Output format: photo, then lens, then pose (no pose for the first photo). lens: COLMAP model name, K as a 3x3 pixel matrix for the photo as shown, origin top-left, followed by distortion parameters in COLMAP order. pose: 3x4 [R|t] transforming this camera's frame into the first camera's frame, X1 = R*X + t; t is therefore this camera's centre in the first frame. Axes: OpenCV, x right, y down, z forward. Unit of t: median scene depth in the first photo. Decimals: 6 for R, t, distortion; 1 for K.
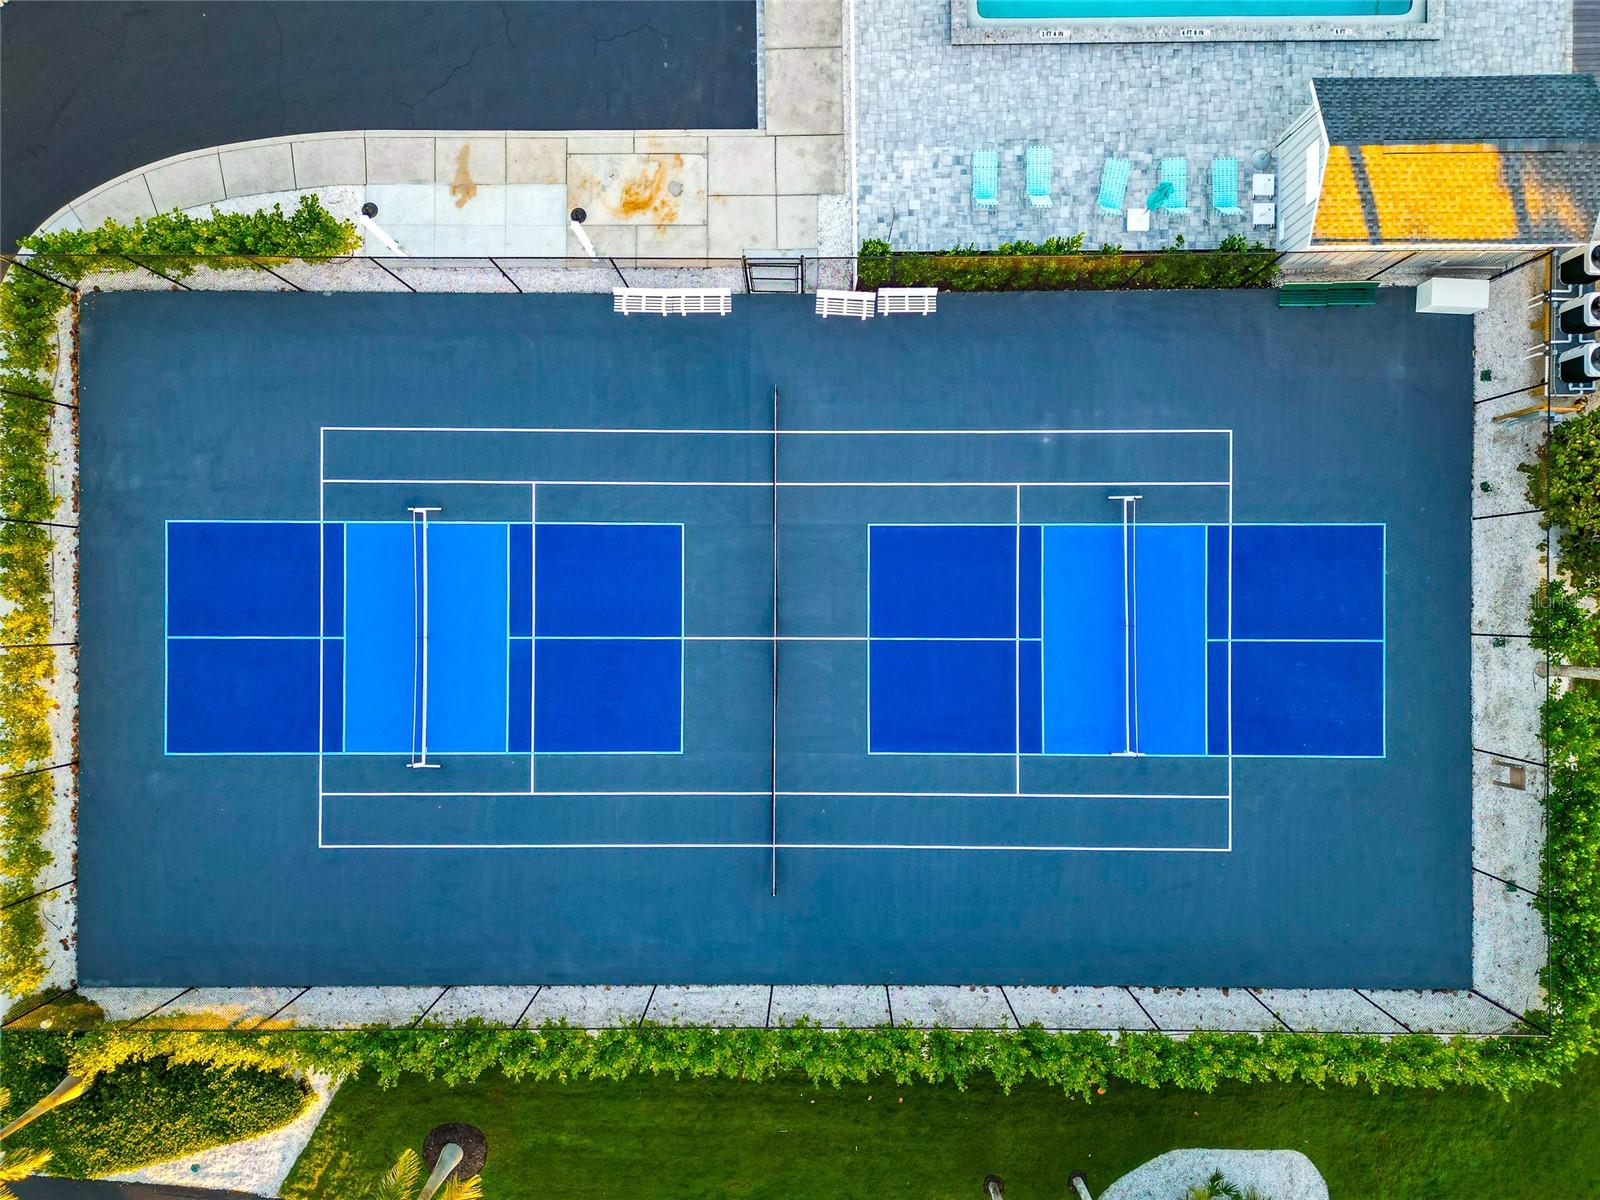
lens RADIAL K [[1114.3, 0, 815.0], [0, 1114.3, 612.7], [0, 0, 1]] dist [0.022095, -0.015471]
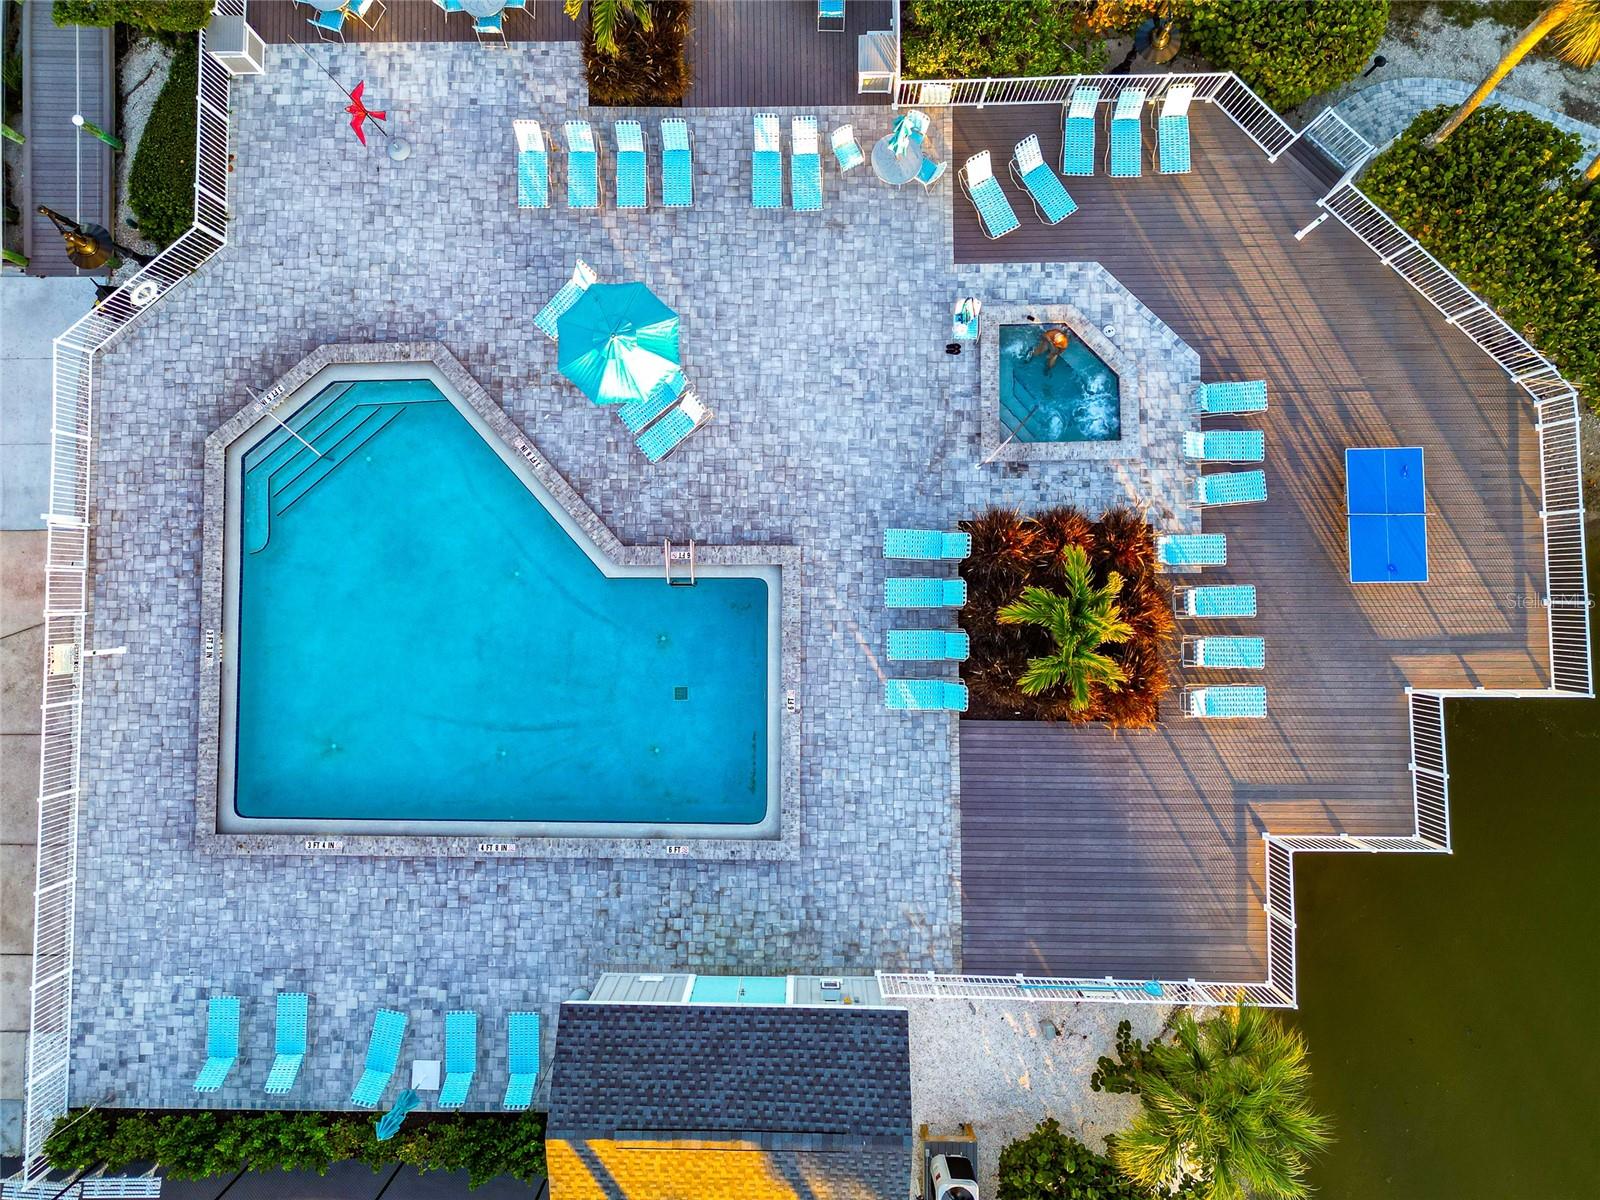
lens RADIAL K [[1114.3, 0, 784.7], [0, 1114.3, 588.4], [0, 0, 1]] dist [0.022095, -0.015471]
pose [[0.999663, 0.013302, 0.022299, 0.520678], [-0.011534, 0.996917, -0.077615, -0.636343], [-0.023262, 0.077332, 0.996734, 0.174735]]
